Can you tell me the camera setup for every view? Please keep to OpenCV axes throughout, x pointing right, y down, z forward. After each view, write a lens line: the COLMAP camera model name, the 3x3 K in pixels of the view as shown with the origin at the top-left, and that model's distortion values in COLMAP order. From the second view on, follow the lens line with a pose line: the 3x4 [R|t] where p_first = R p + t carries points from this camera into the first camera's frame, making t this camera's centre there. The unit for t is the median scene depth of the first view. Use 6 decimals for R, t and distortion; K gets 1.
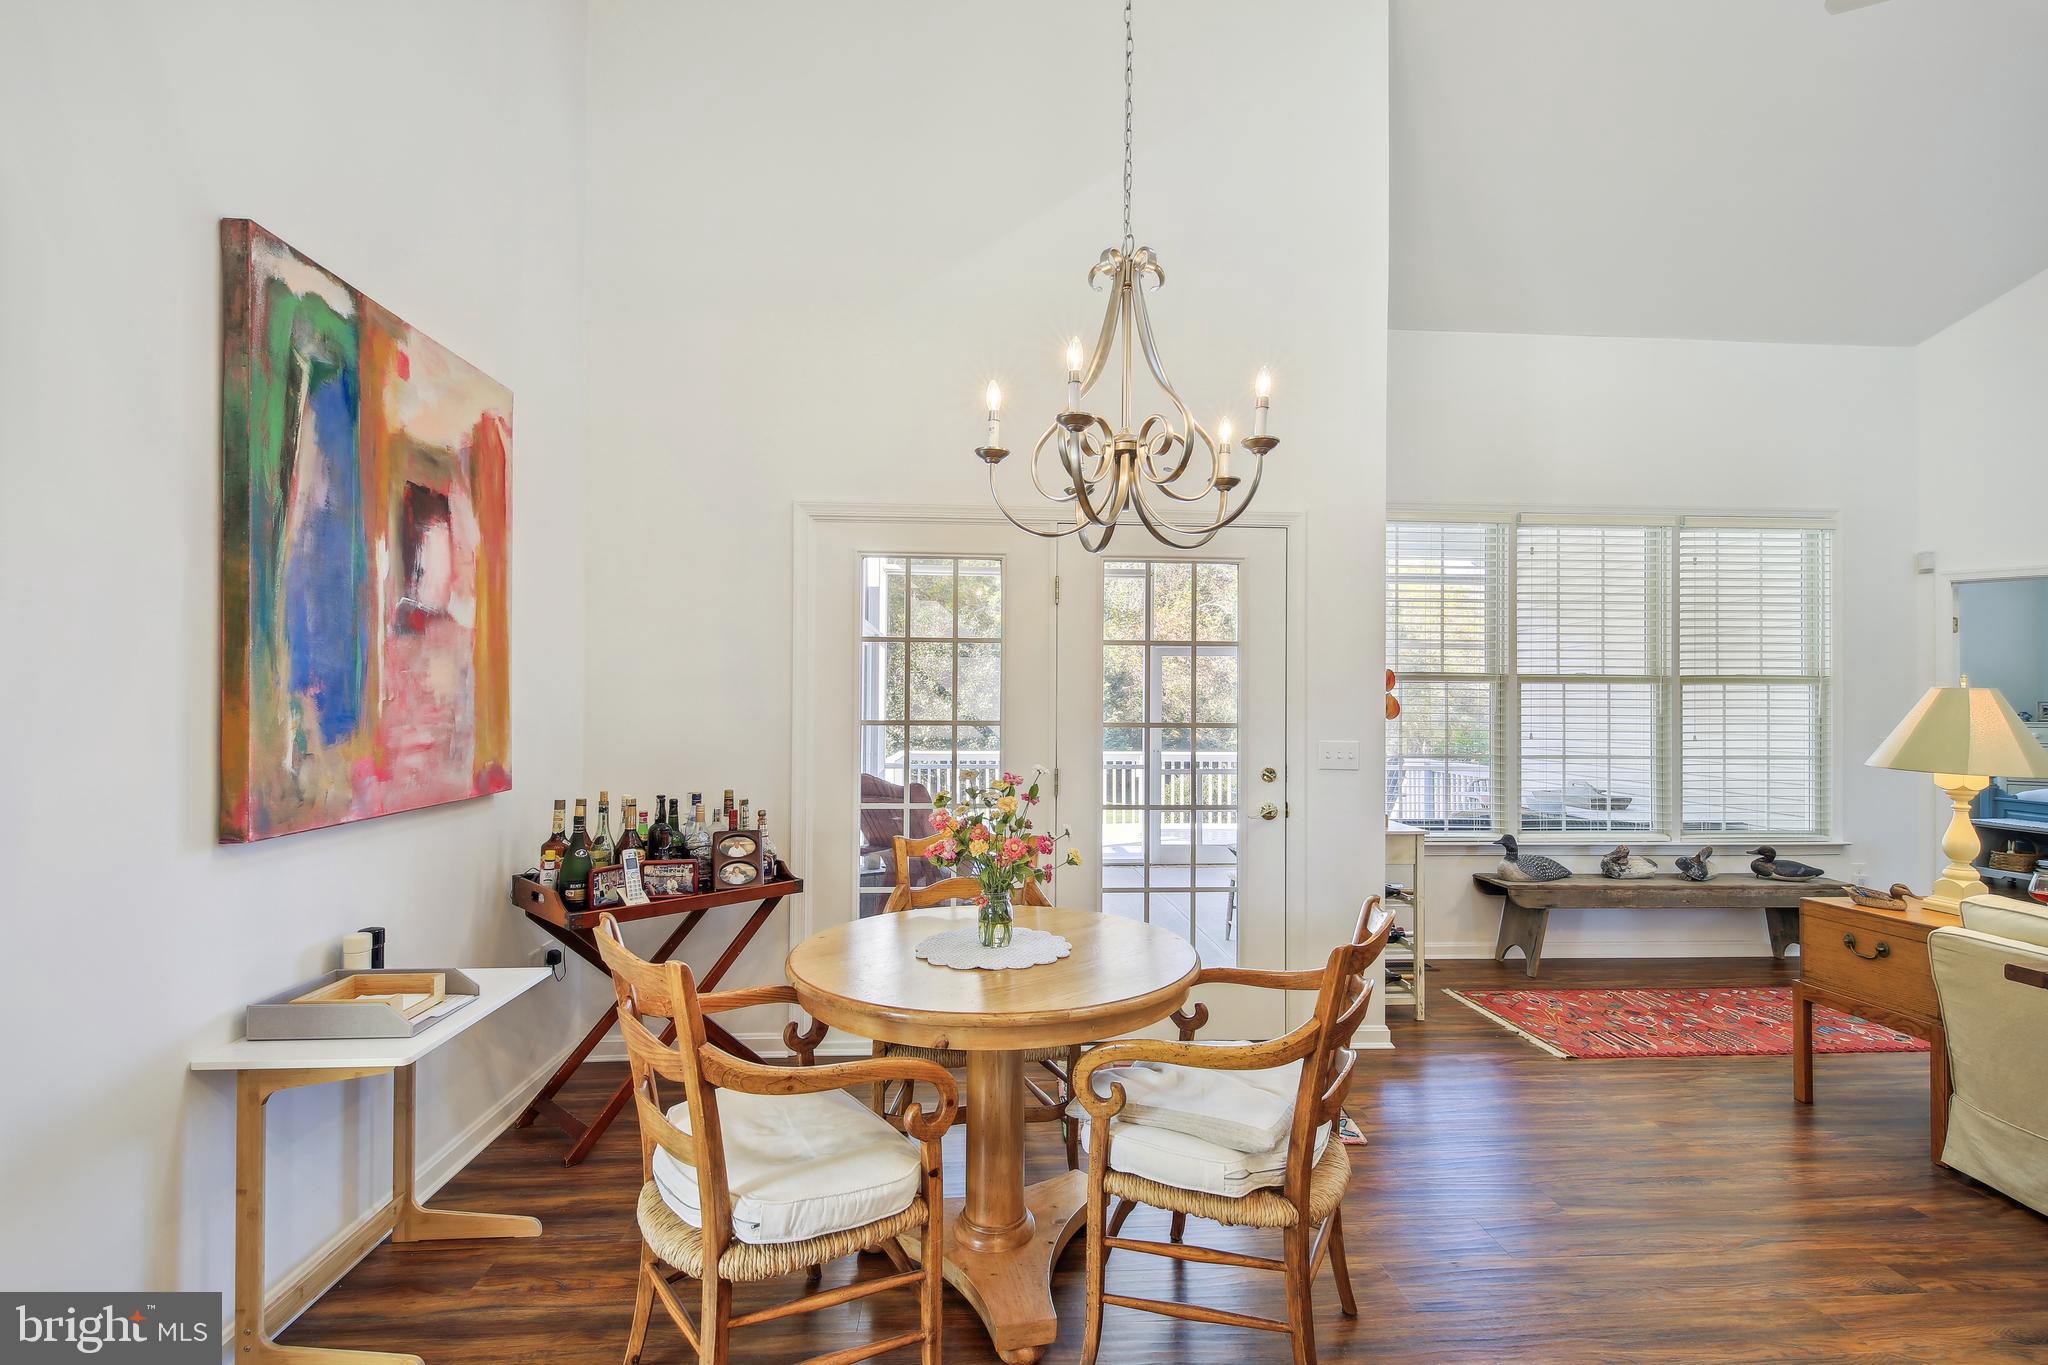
lens RADIAL K [[897.1, 0, 1033.4], [0, 897.1, 700.1], [0, 0, 1]] dist [0.007683, -0.005301]
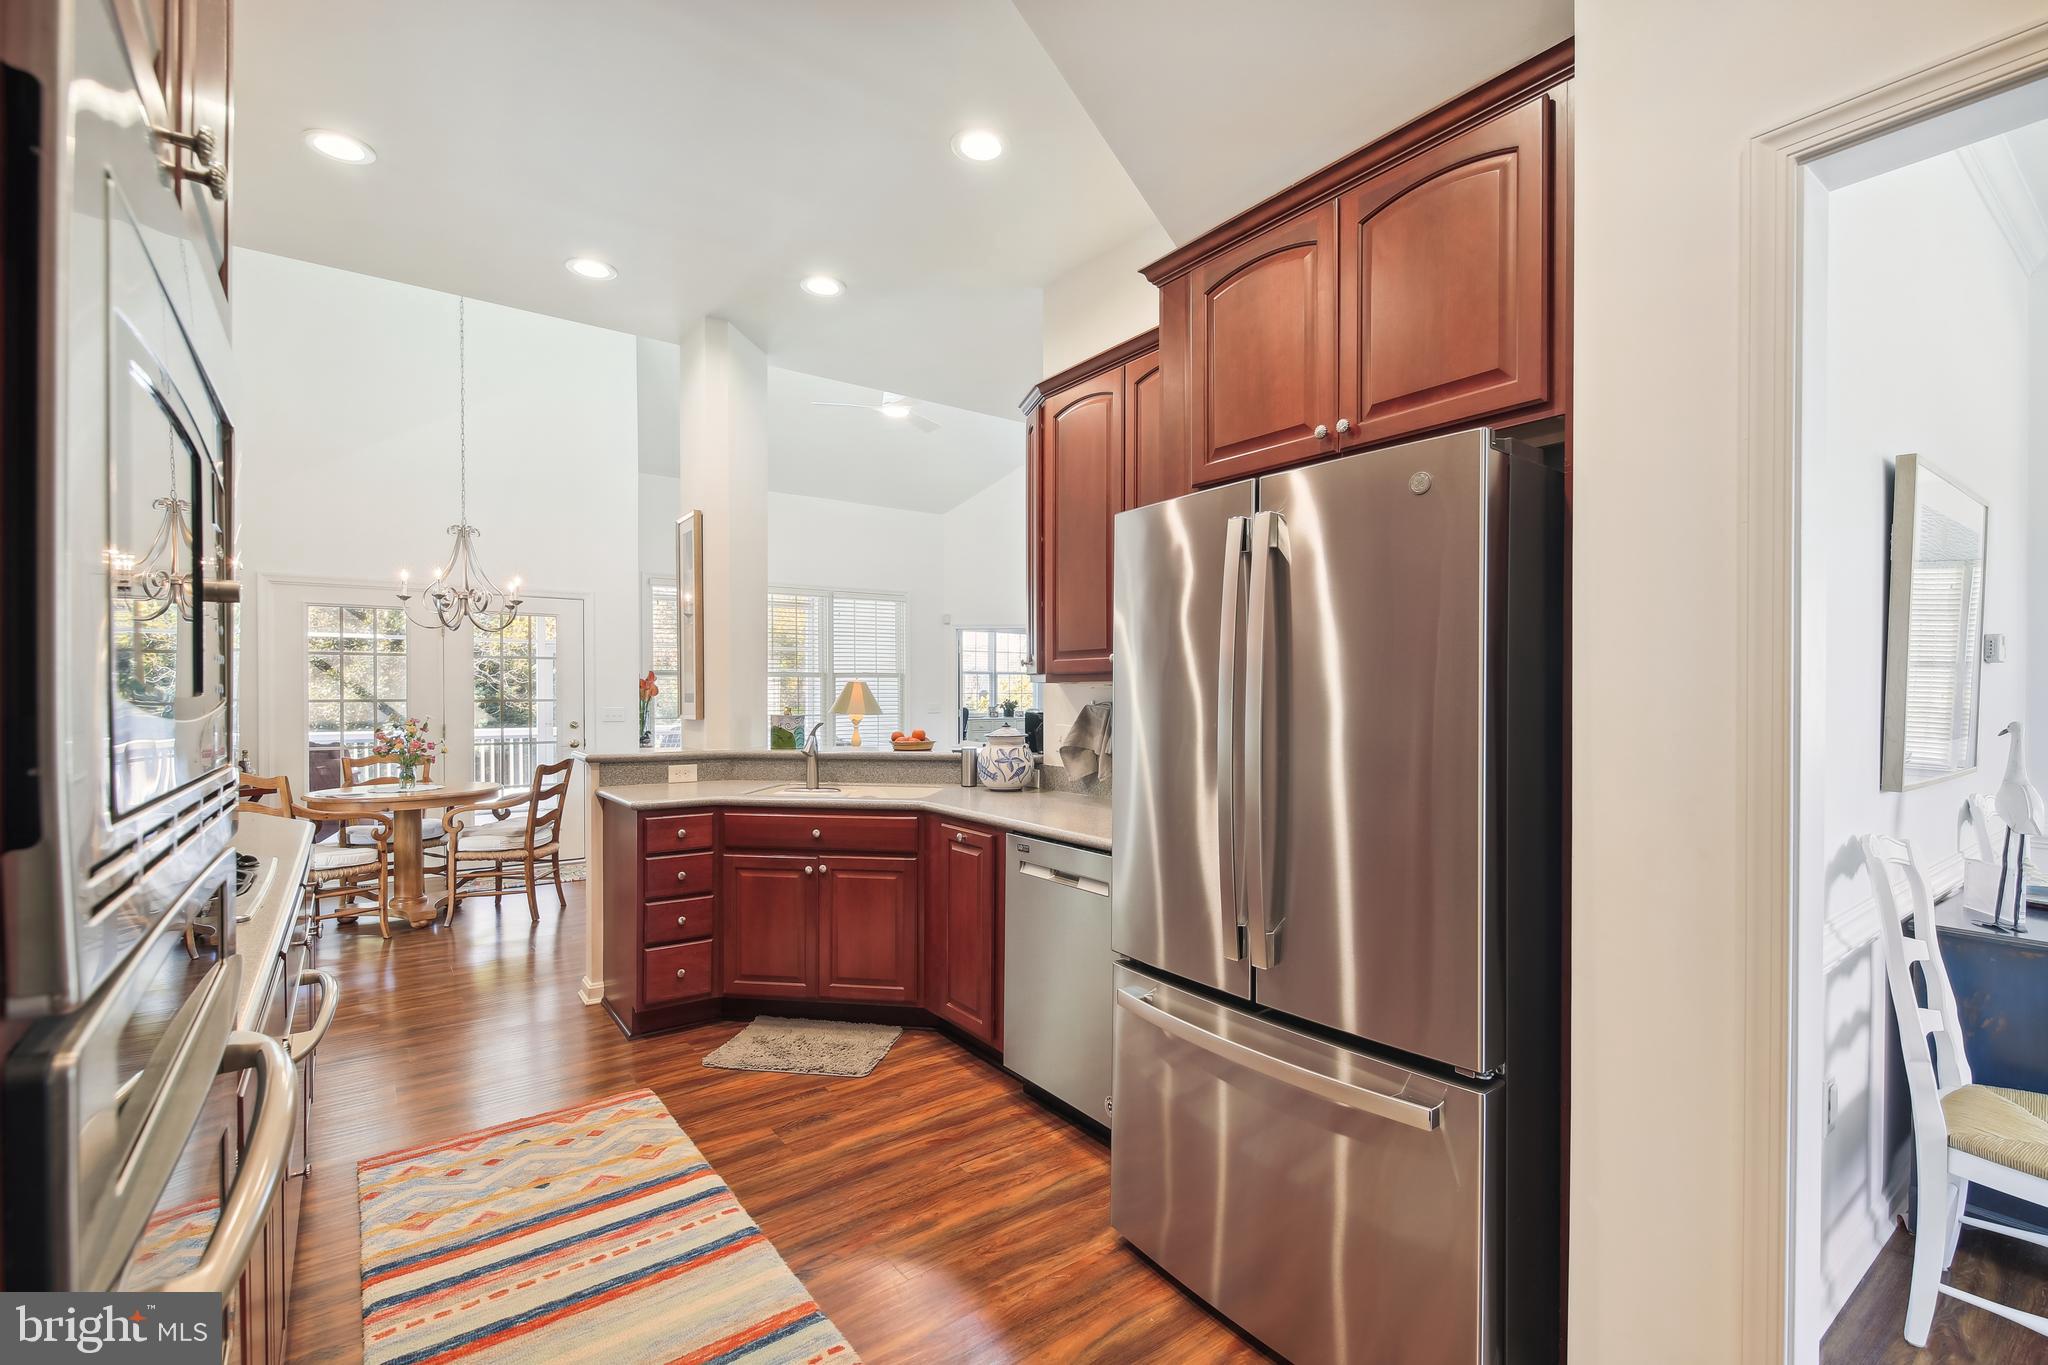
lens RADIAL K [[897.1, 0, 1027.8], [0, 897.1, 692.7], [0, 0, 1]] dist [0.007683, -0.005301]
pose [[0.834930, -0.010252, 0.550260, 0.023484], [0.002624, 0.999889, 0.014646, -0.019396], [-0.550349, -0.010785, 0.834865, -1.923846]]
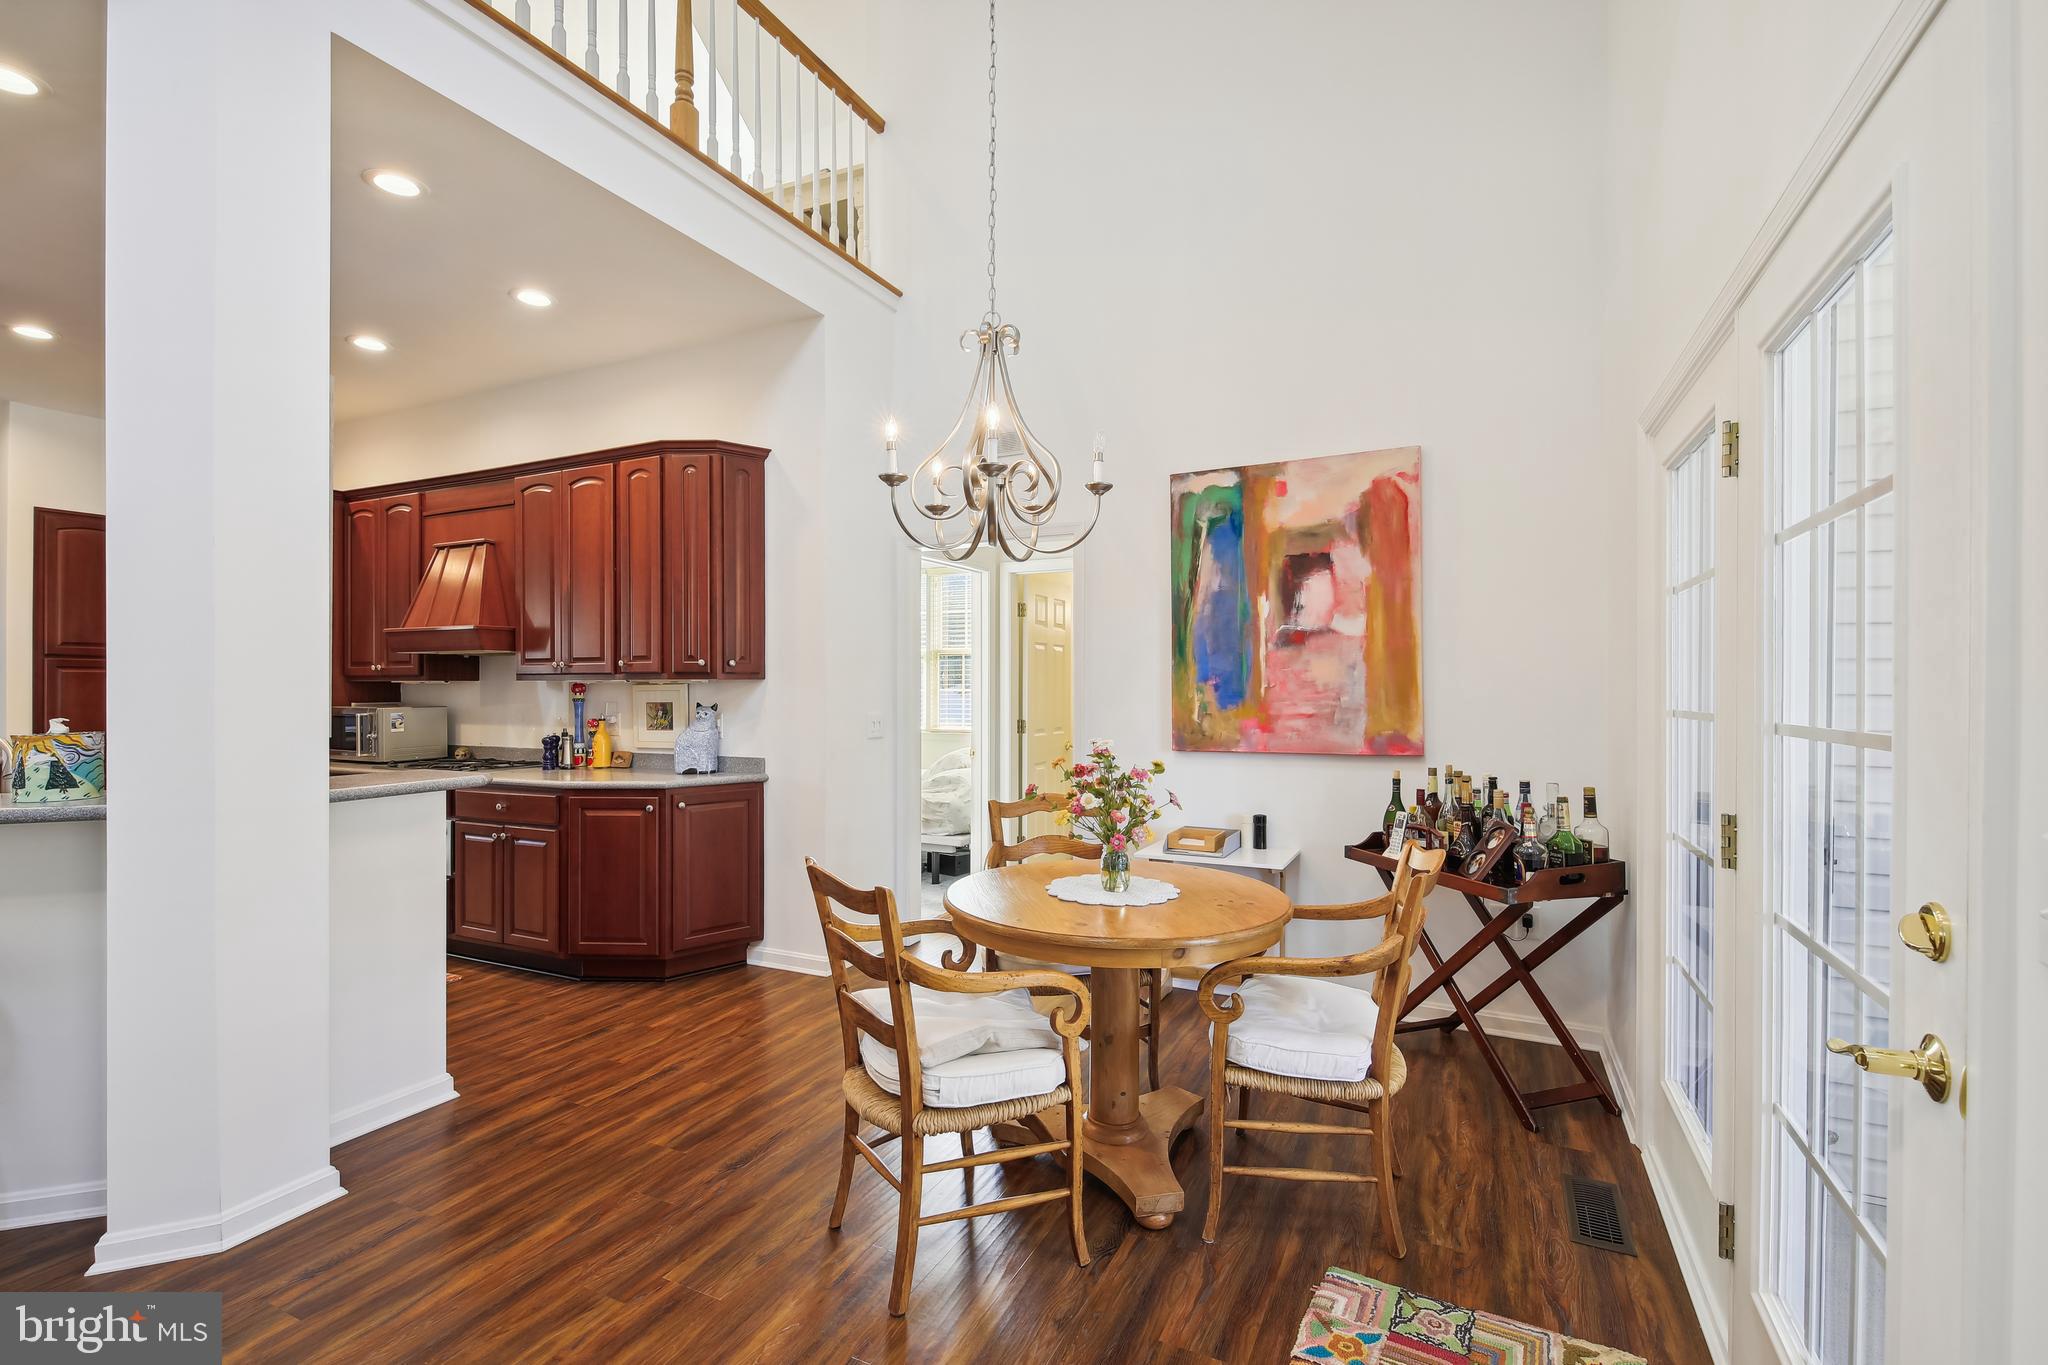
lens RADIAL K [[897.1, 0, 1026.5], [0, 897.1, 692.7], [0, 0, 1]] dist [0.007683, -0.005301]
pose [[-0.498116, -0.003782, -0.867102, 0.995296], [0.000909, 0.999988, -0.004883, 0.019437], [0.867110, -0.003220, -0.498107, 1.418296]]
